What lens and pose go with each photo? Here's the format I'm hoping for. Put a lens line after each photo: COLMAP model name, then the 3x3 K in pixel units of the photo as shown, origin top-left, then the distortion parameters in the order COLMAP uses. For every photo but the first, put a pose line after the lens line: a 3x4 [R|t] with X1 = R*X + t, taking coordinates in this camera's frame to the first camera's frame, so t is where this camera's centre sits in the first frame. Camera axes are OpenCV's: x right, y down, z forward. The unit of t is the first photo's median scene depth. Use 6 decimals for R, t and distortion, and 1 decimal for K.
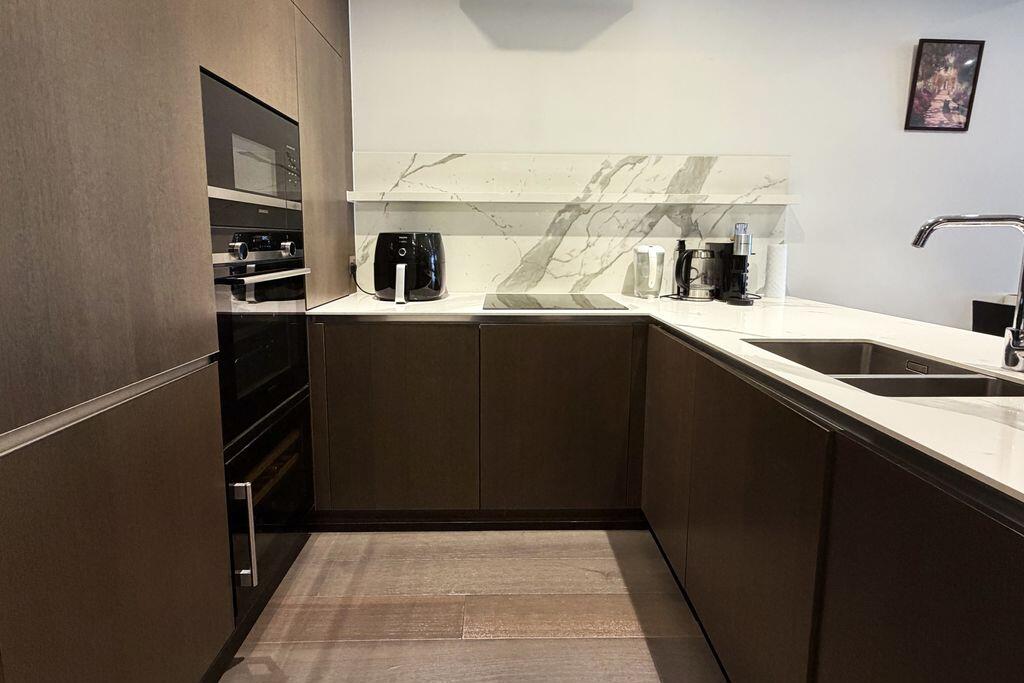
lens RADIAL K [[488.2, 0, 512.1], [0, 488.2, 297.4], [0, 0, 1]] dist [0.000776, 0.000166]
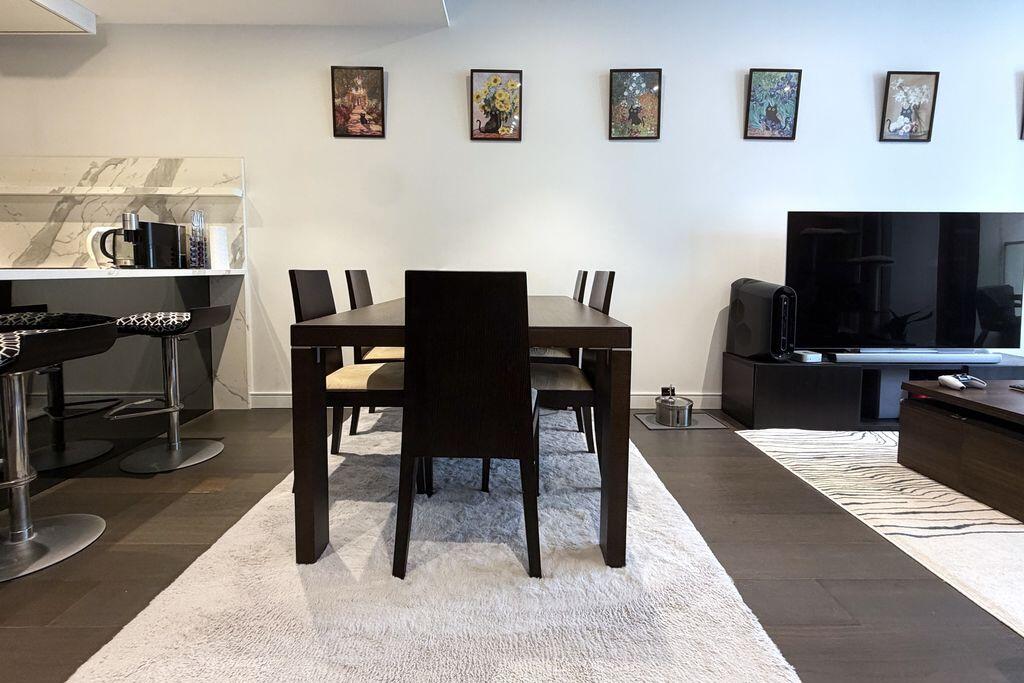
lens RADIAL K [[488.2, 0, 513.4], [0, 488.2, 293.8], [0, 0, 1]] dist [0.000776, 0.000166]
pose [[0.999810, 0.000623, -0.019461, 1.289357], [-0.001801, 0.998161, -0.060591, 0.131642], [0.019388, 0.060615, 0.997973, -0.210764]]
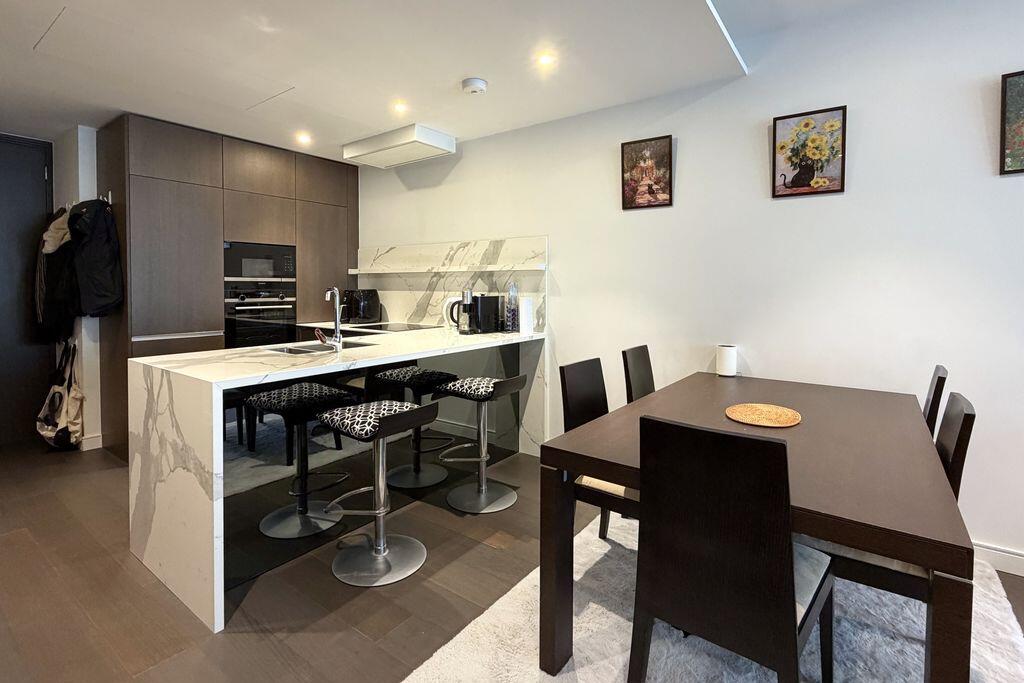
lens RADIAL K [[488.2, 0, 499.9], [0, 488.2, 297.3], [0, 0, 1]] dist [0.000776, 0.000166]
pose [[0.781146, 0.010582, -0.624258, 1.360280], [-0.070670, 0.994929, -0.071565, 0.001447], [0.620336, 0.100019, 0.777933, -0.179759]]
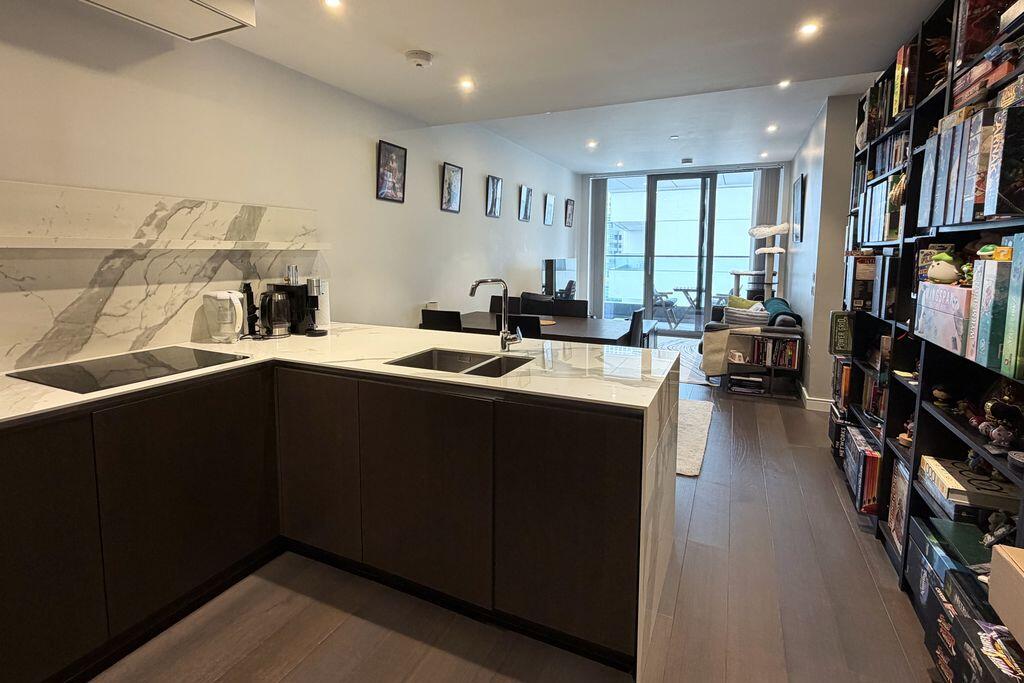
lens RADIAL K [[488.2, 0, 512.1], [0, 488.2, 300.7], [0, 0, 1]] dist [0.000776, 0.000166]
pose [[0.435297, -0.094058, 0.895360, -0.358402], [0.103179, 0.993187, 0.054172, -0.076662], [-0.894355, 0.068802, 0.442036, 0.012364]]
